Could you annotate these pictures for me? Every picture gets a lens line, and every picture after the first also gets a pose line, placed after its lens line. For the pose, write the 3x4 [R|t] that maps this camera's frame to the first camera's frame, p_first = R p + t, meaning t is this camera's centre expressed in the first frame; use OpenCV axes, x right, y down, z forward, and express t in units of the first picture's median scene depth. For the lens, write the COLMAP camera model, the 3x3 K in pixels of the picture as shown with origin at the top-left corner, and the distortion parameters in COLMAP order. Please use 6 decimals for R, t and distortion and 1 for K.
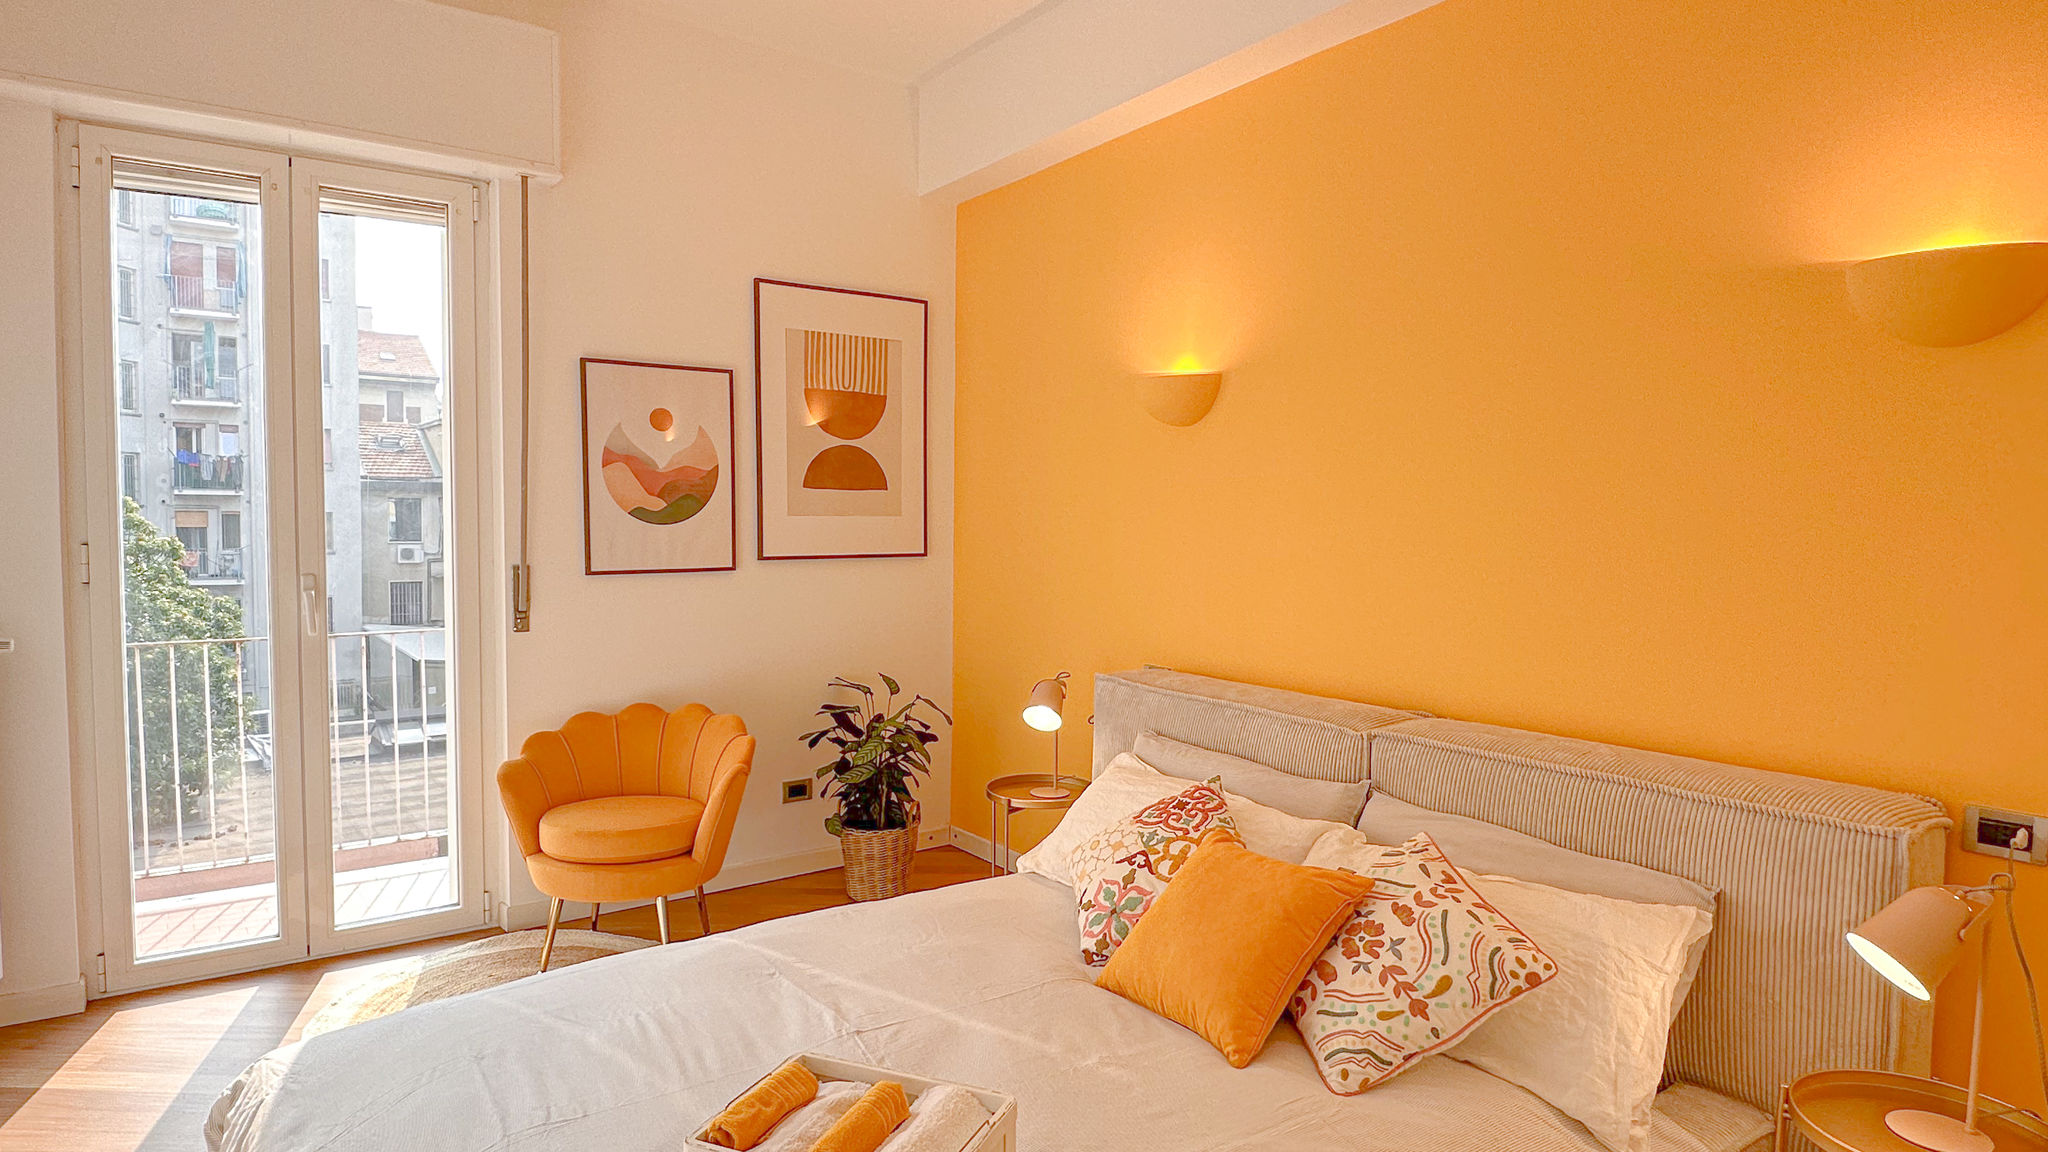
lens RADIAL K [[1124.2, 0, 1020.3], [0, 1124.2, 581.2], [0, 0, 1]] dist [0.036141, -0.051133]
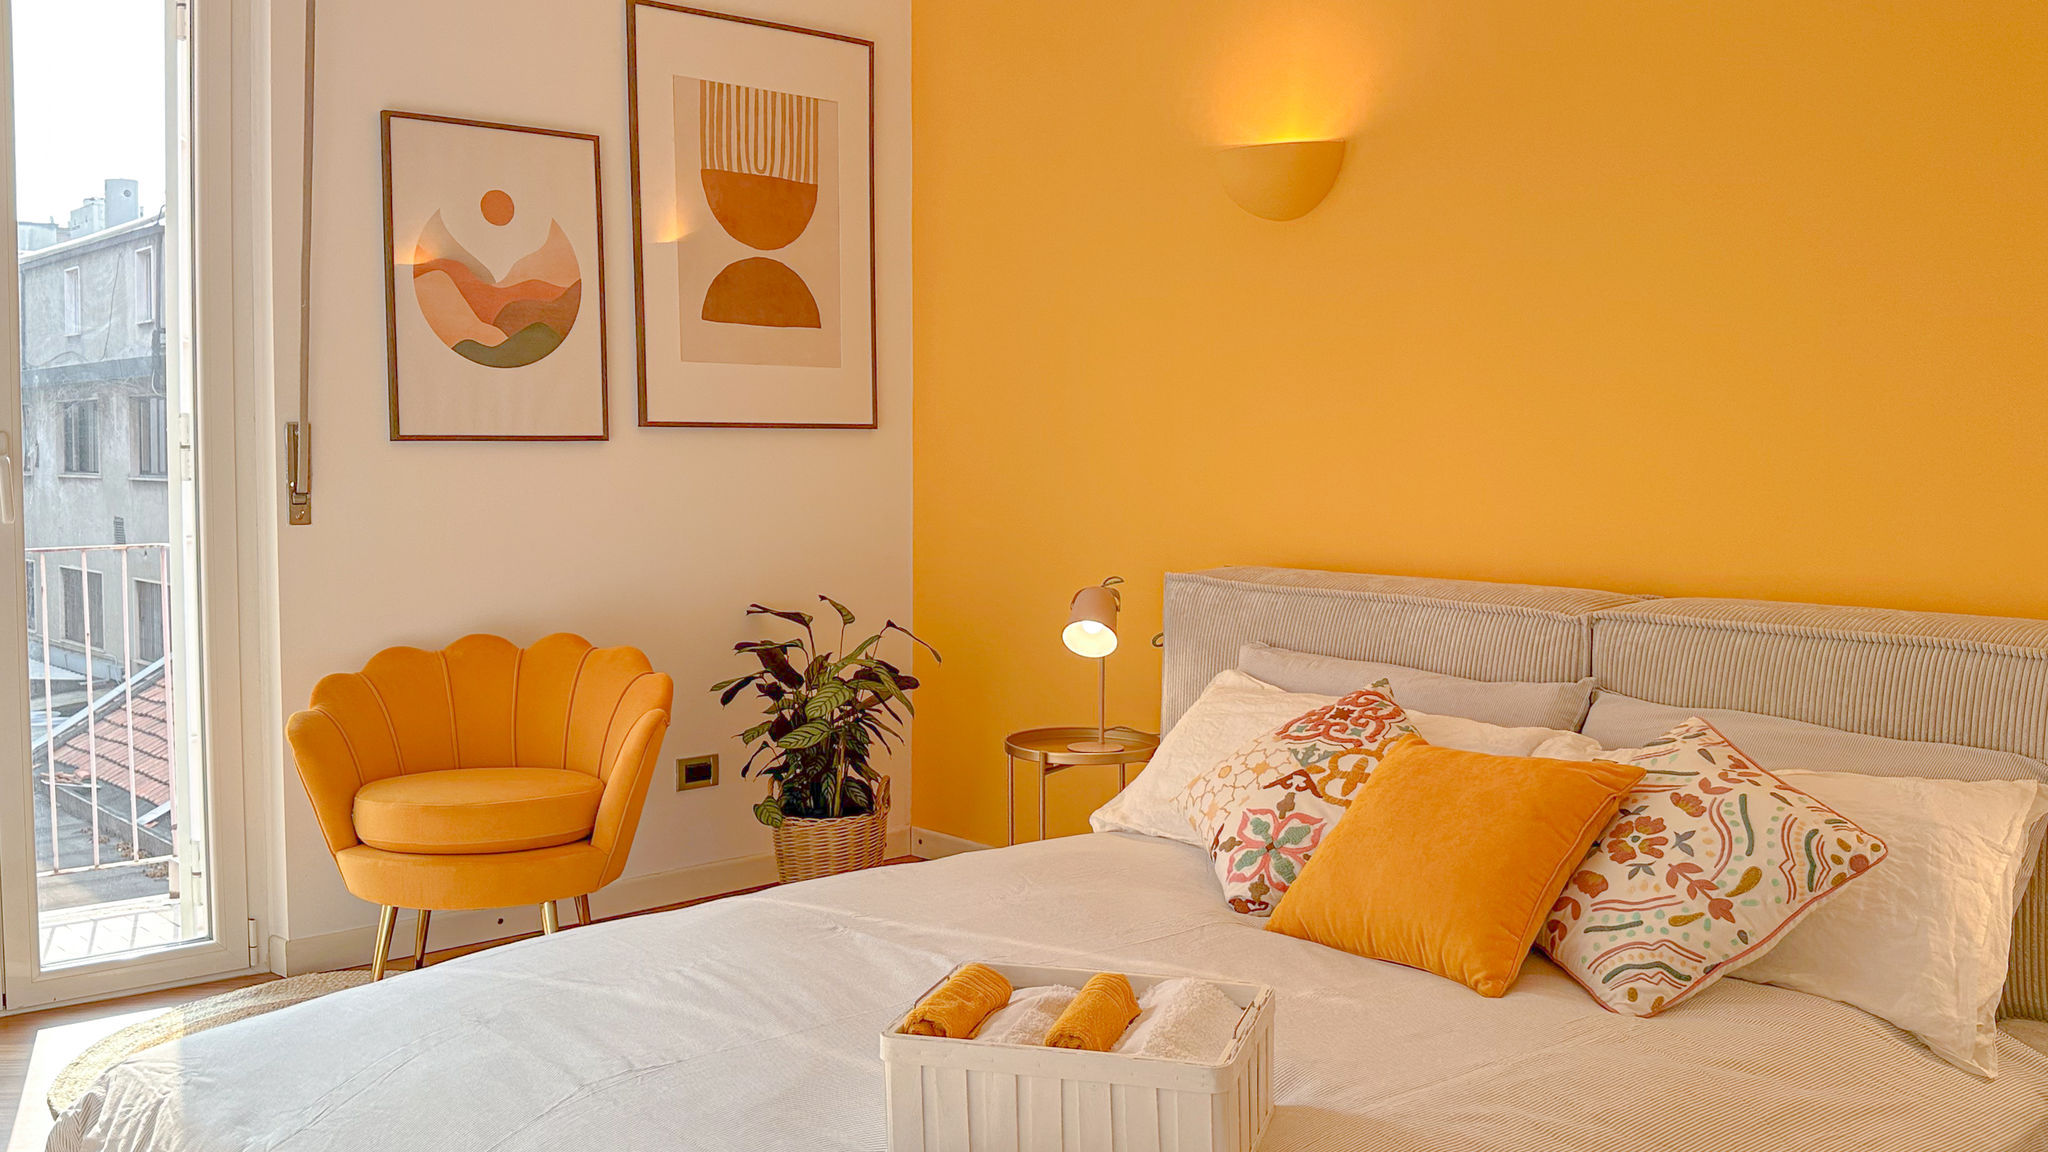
lens RADIAL K [[1783.0, 0, 1027.8], [0, 1783.0, 567.4], [0, 0, 1]] dist [0.340434, -1.067559]
pose [[0.994939, -0.011629, 0.099803, -0.128497], [0.010474, 0.999872, 0.012092, 0.062673], [-0.099931, -0.010985, 0.994934, -0.108226]]
